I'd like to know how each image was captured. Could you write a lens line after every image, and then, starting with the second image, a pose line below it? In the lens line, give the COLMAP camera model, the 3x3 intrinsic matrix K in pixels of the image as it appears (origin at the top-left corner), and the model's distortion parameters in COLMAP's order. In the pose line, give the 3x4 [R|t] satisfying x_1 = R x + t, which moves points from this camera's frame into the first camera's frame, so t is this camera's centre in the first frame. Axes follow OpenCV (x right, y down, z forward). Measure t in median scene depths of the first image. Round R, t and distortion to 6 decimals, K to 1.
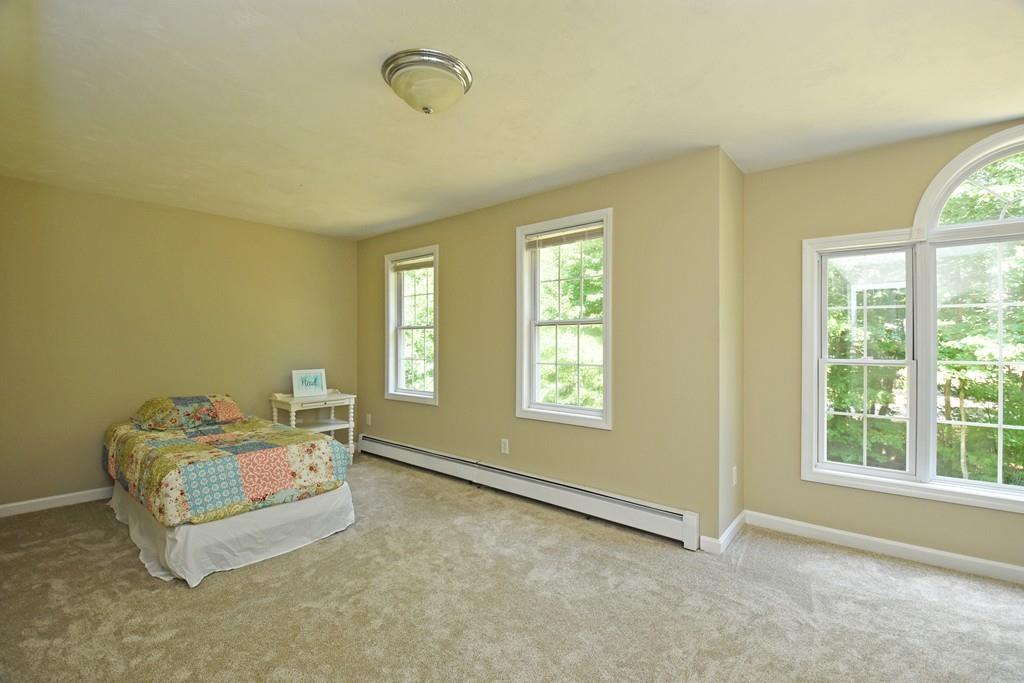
lens RADIAL K [[450.9, 0, 512.0], [0, 450.9, 341.5], [0, 0, 1]] dist [-0.019951, -0.000776]
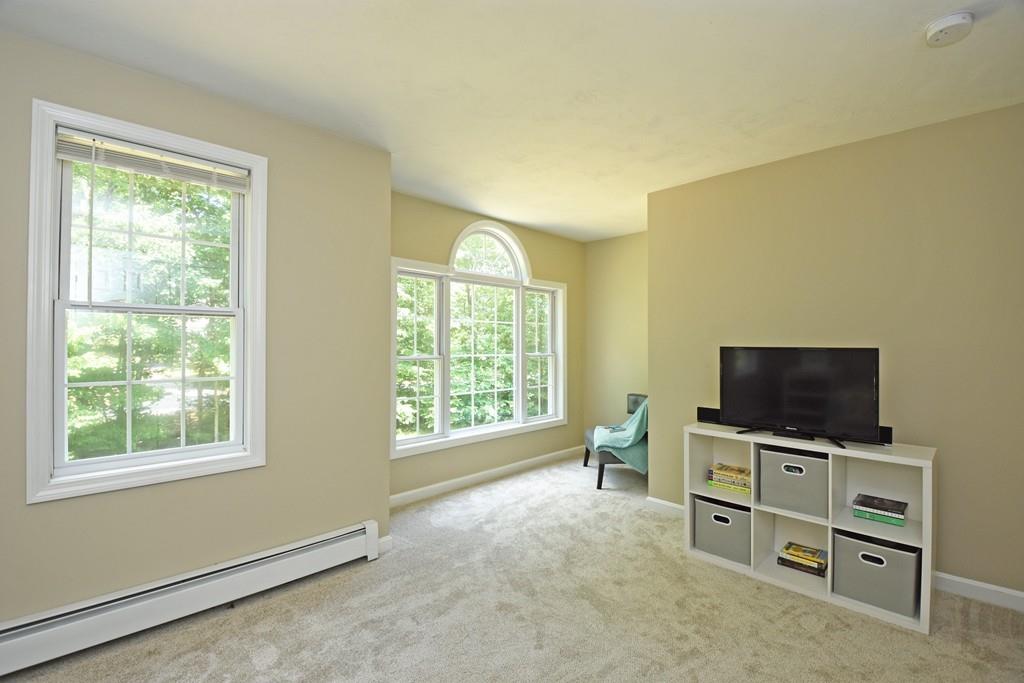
lens RADIAL K [[450.9, 0, 512.0], [0, 450.9, 341.5], [0, 0, 1]] dist [-0.019951, -0.000776]
pose [[0.078526, -0.002704, 0.996908, -0.545743], [-0.015744, 0.999868, 0.003952, -0.014579], [-0.996788, -0.016005, 0.078473, 0.635988]]
